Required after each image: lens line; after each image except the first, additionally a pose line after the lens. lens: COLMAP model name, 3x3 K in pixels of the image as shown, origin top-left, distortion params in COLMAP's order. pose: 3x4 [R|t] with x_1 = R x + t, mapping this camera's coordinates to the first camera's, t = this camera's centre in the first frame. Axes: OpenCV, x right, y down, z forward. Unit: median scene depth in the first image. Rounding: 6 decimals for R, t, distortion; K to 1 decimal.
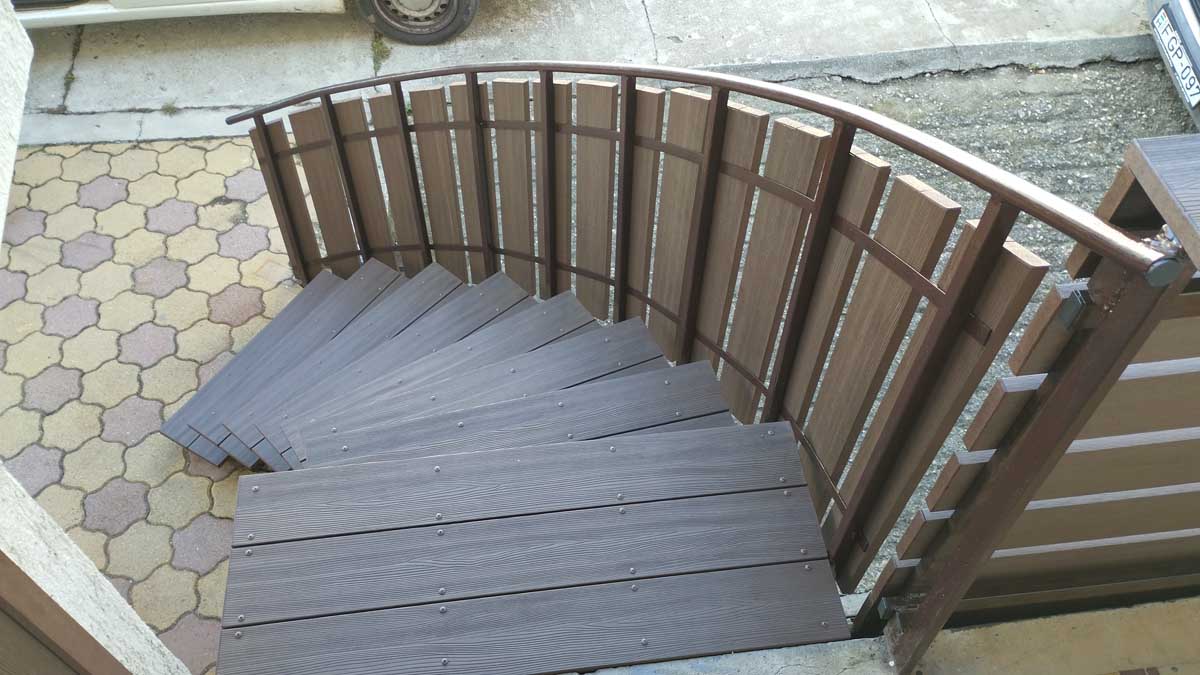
lens RADIAL K [[1000.2, 0, 600.0], [0, 1000.2, 337.5], [0, 0, 1]] dist [0.036976, -0.010452]
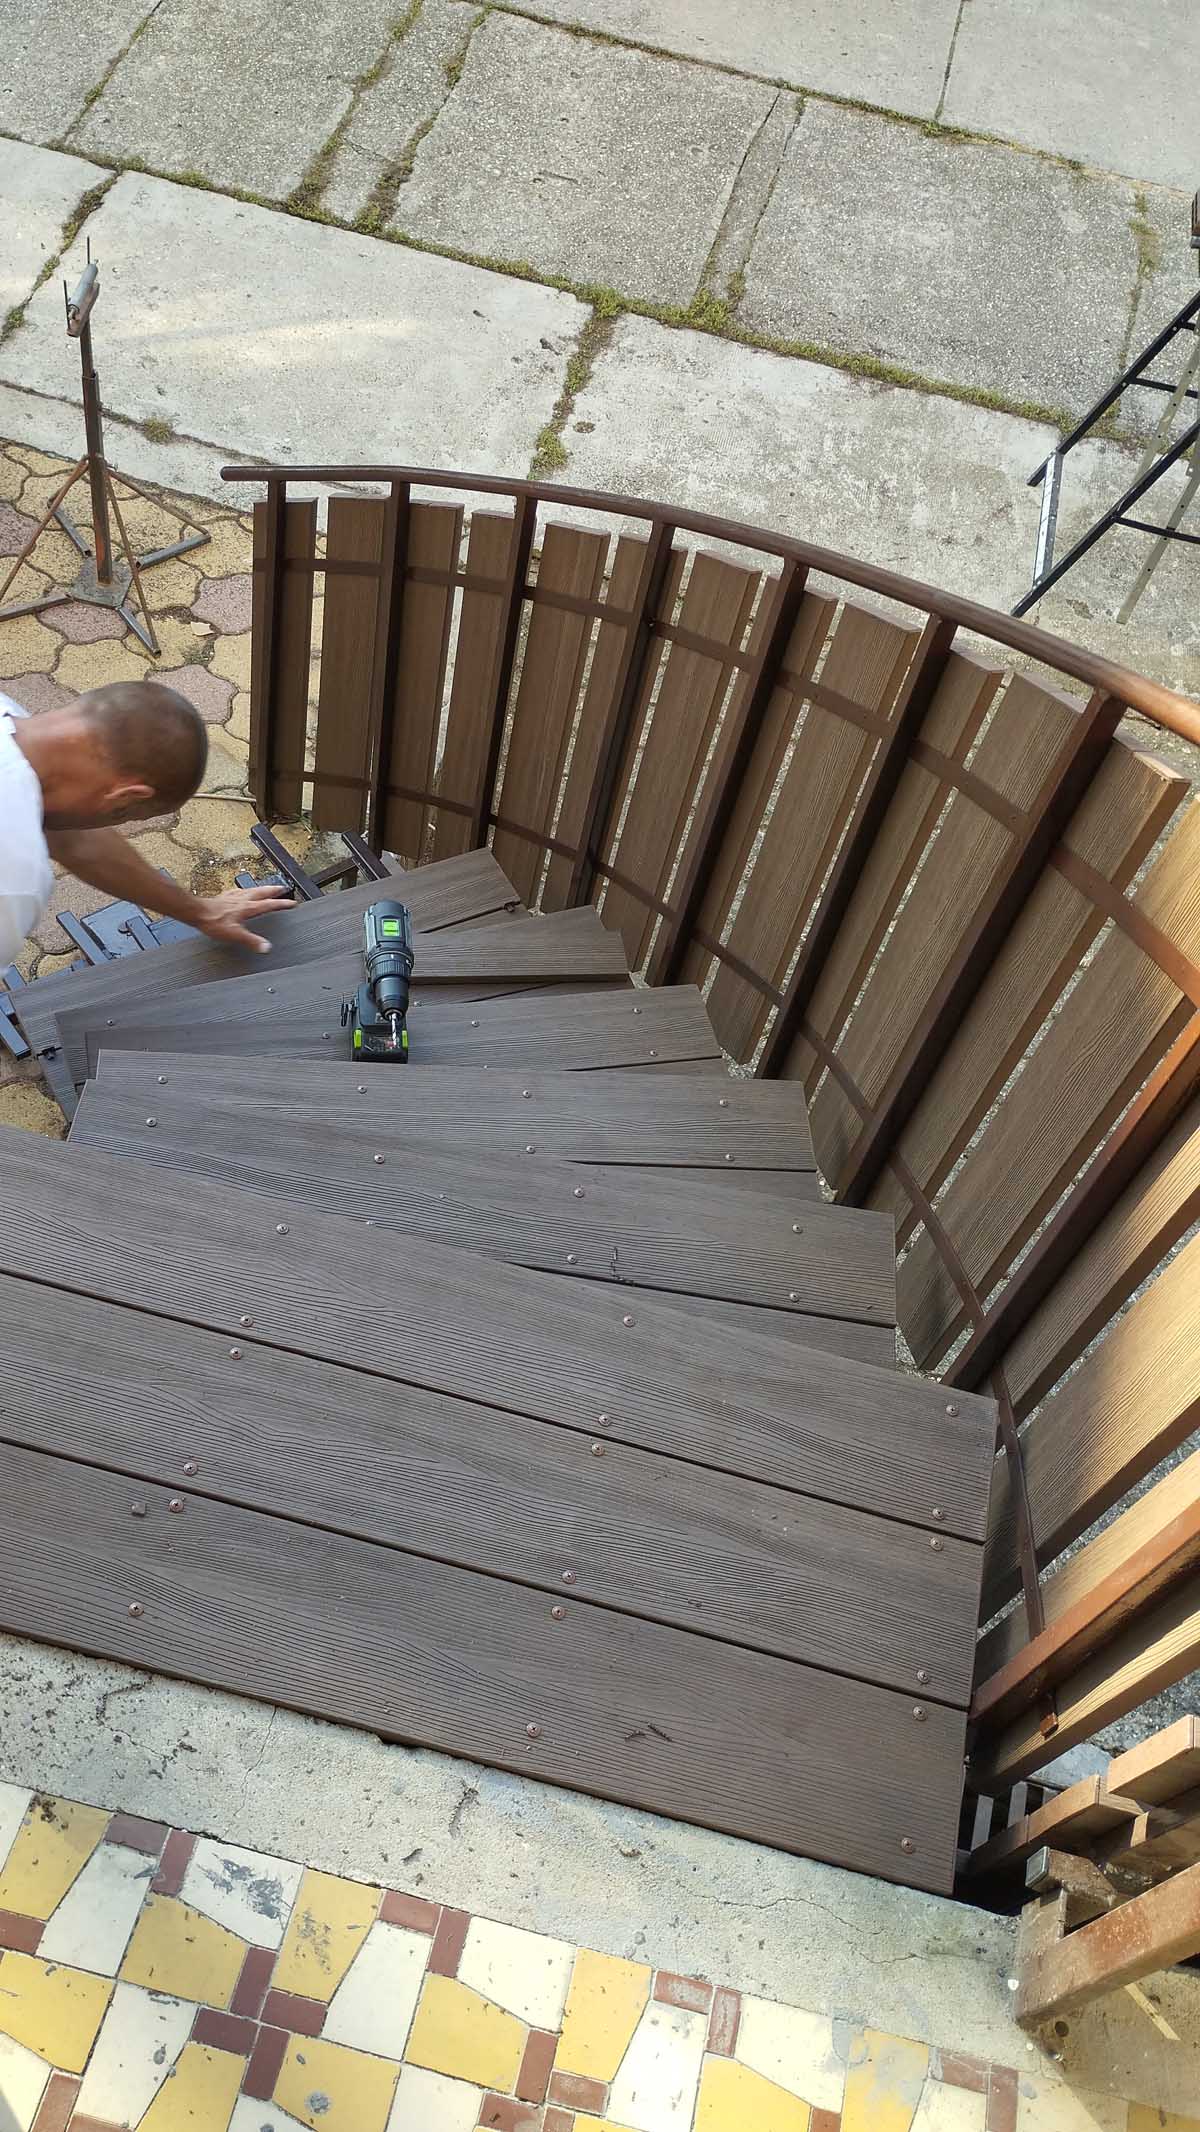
lens RADIAL K [[1777.0, 0, 574.0], [0, 1777.0, 1070.8], [0, 0, 1]] dist [0.036976, -0.010452]
pose [[0.929434, 0.354037, -0.103972, 0.026874], [-0.352870, 0.935190, 0.030038, -0.014701], [0.107868, 0.008770, 0.994127, 0.105840]]
